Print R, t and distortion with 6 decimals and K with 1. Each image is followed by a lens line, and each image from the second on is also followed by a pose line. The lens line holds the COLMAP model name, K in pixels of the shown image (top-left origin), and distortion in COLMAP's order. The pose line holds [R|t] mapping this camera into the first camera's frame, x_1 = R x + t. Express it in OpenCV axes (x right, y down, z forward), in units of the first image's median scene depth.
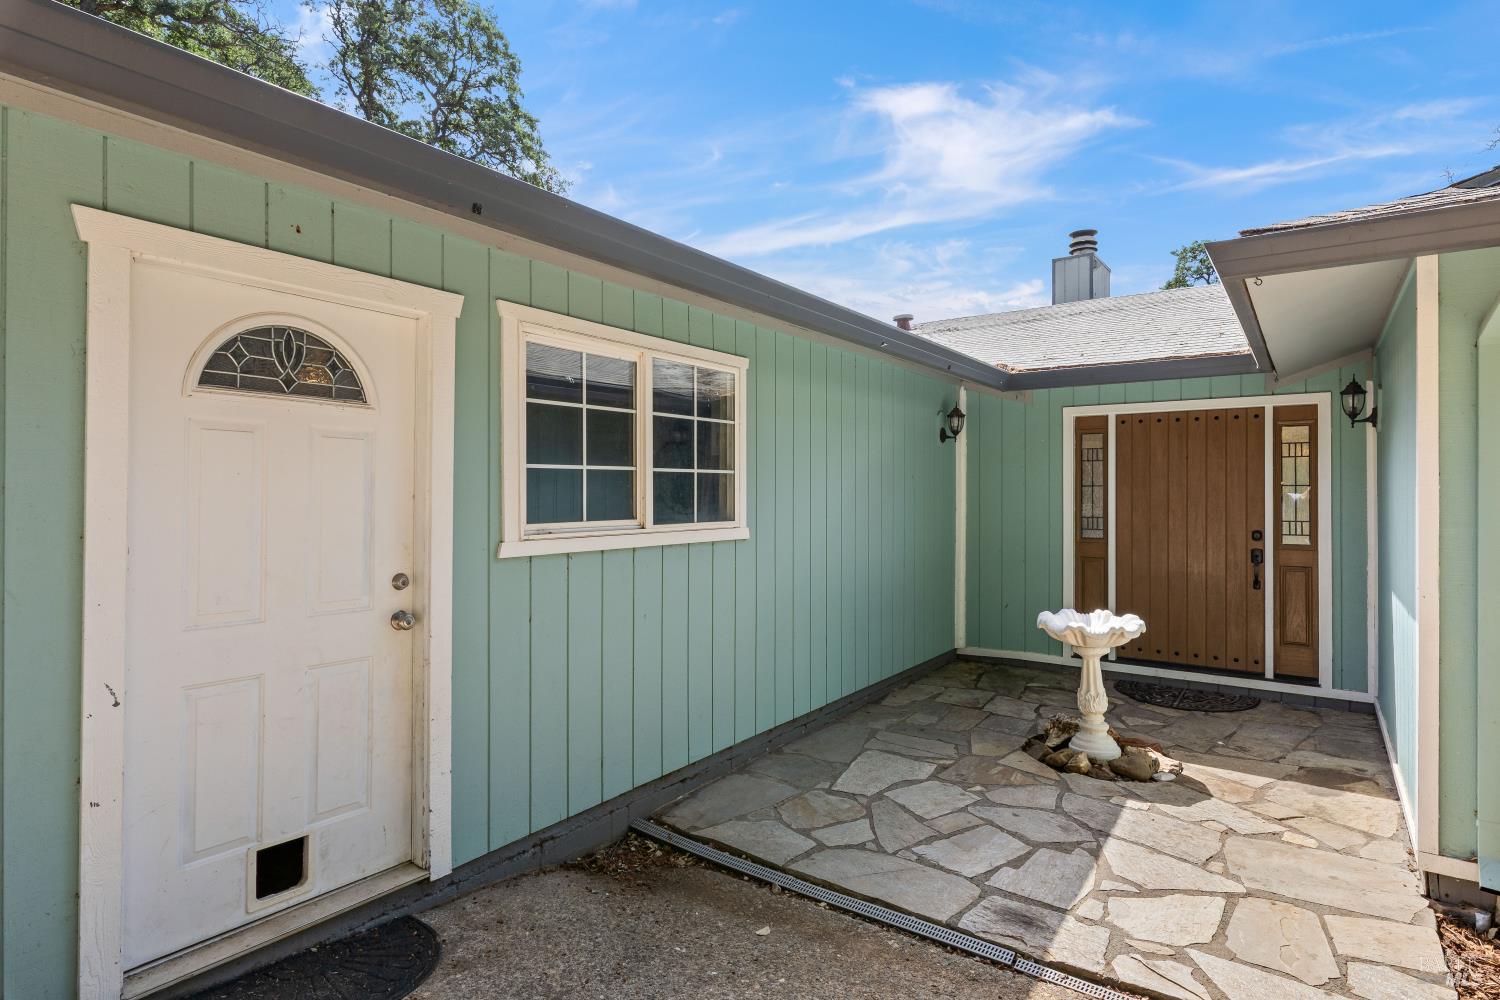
lens RADIAL K [[789.6, 0, 756.7], [0, 789.6, 488.3], [0, 0, 1]] dist [-0.000794, -0.000734]
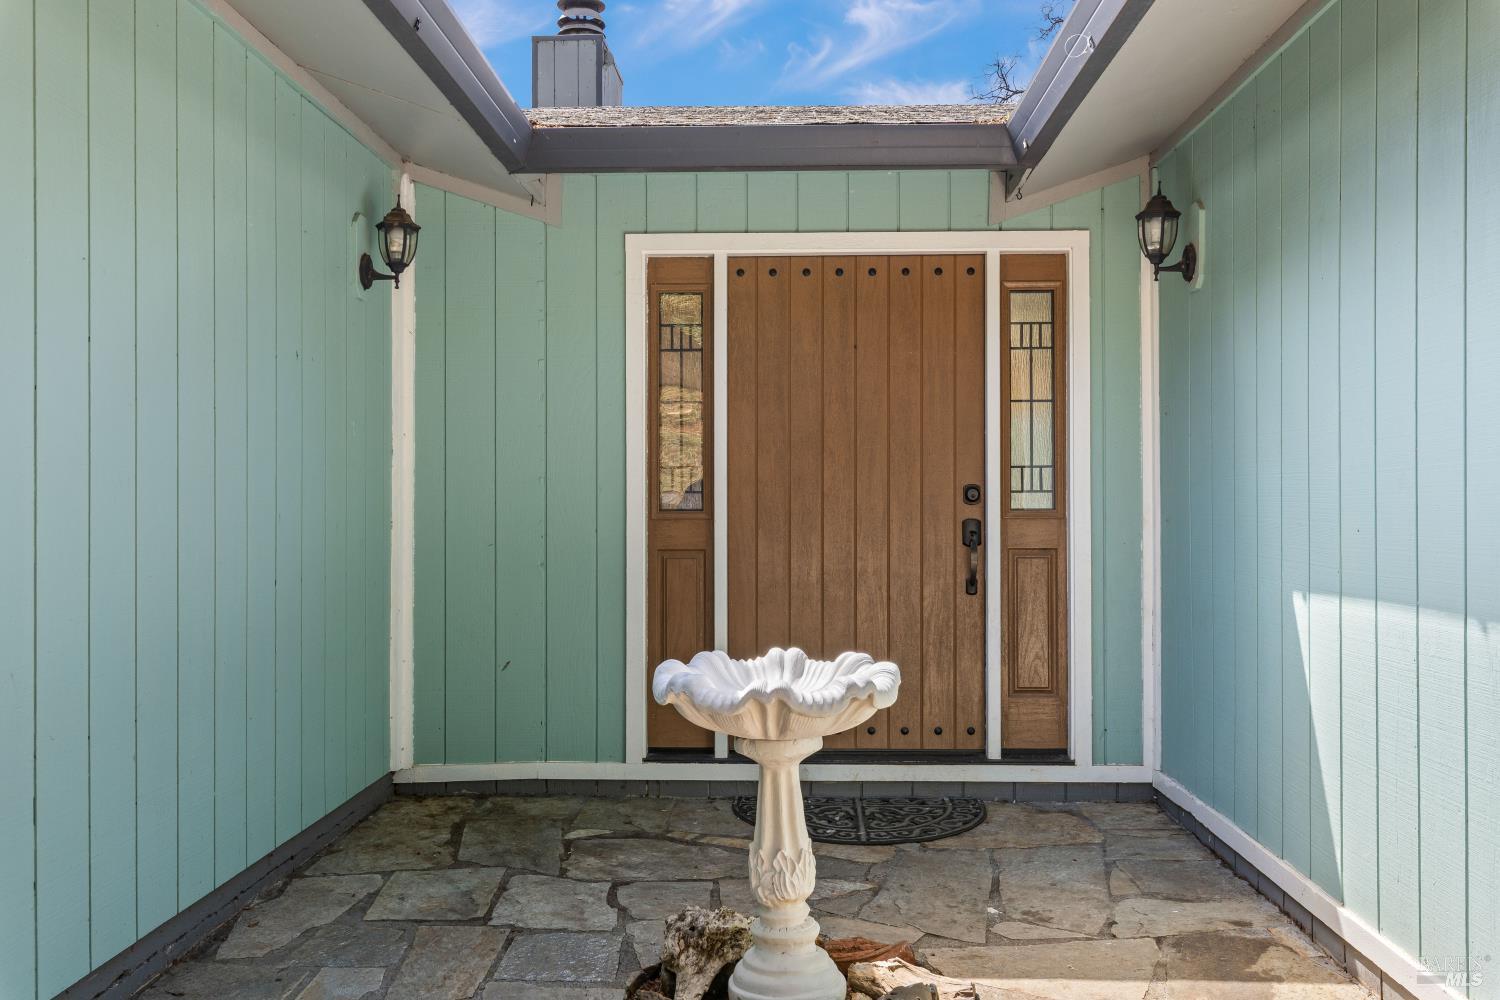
lens RADIAL K [[1239.5, 0, 760.6], [0, 1239.5, 498.4], [0, 0, 1]] dist [-0.004529, 0.001402]
pose [[0.829113, 0.000603, 0.559081, 0.047864], [-0.000658, 1.000000, -0.000102, 0.064134], [-0.559081, -0.000283, 0.829113, 0.394253]]
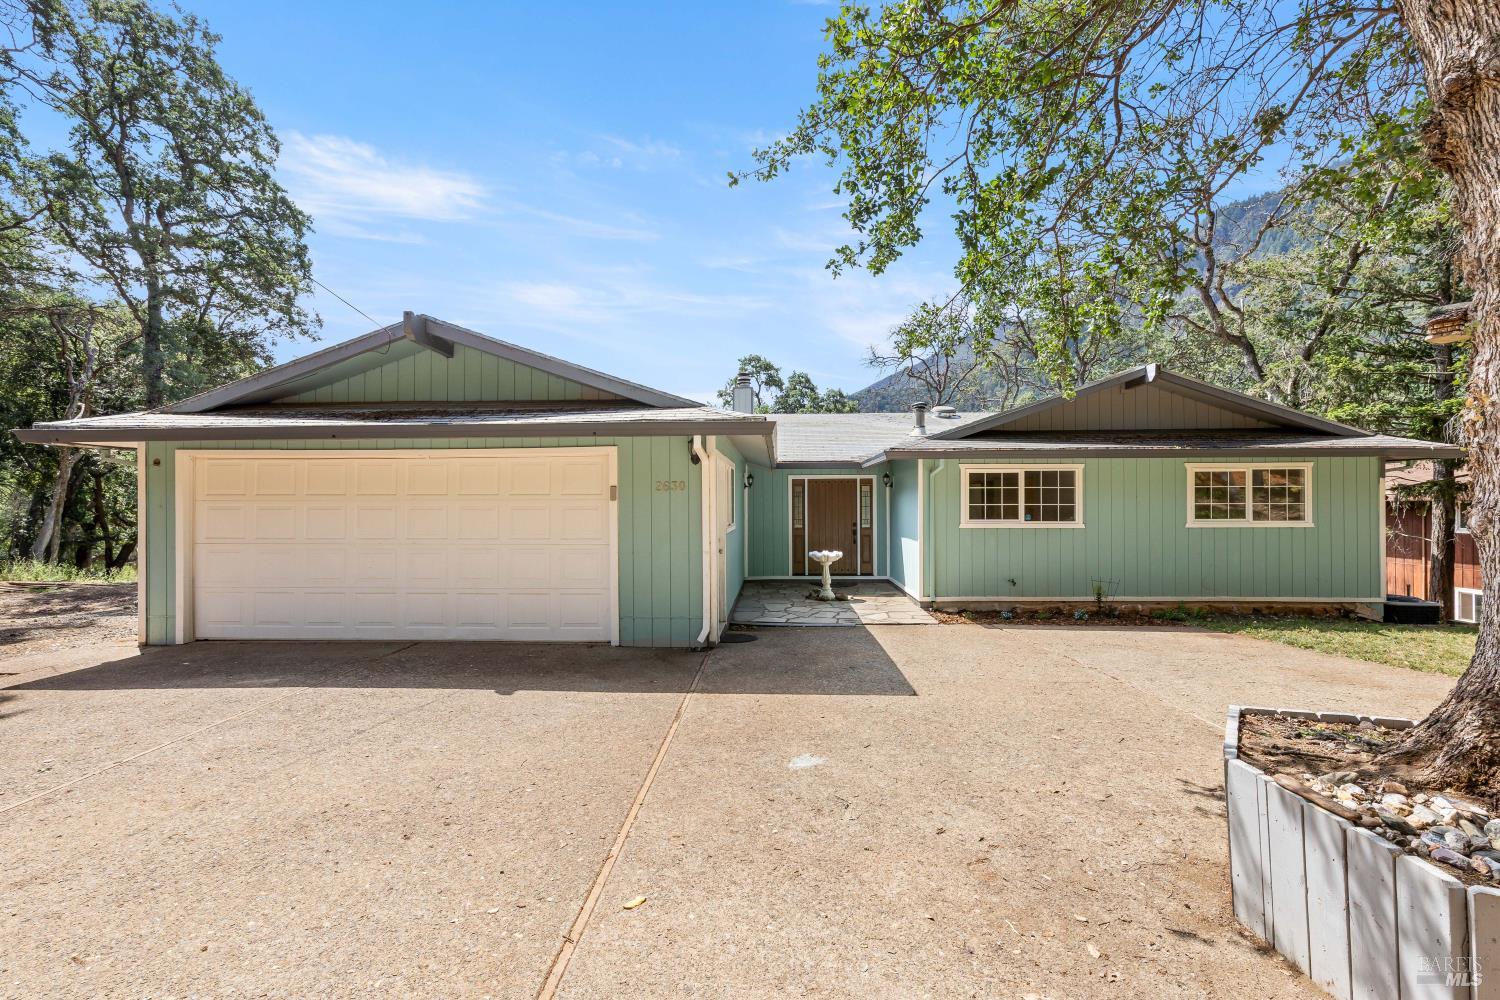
lens RADIAL K [[646.4, 0, 745.6], [0, 646.4, 505.6], [0, 0, 1]] dist [0.000001, 0.000233]
pose [[0.840416, -0.007825, 0.541885, -0.949131], [0.003759, 0.999956, 0.008609, -0.029392], [-0.541929, -0.005198, 0.840408, -0.727884]]
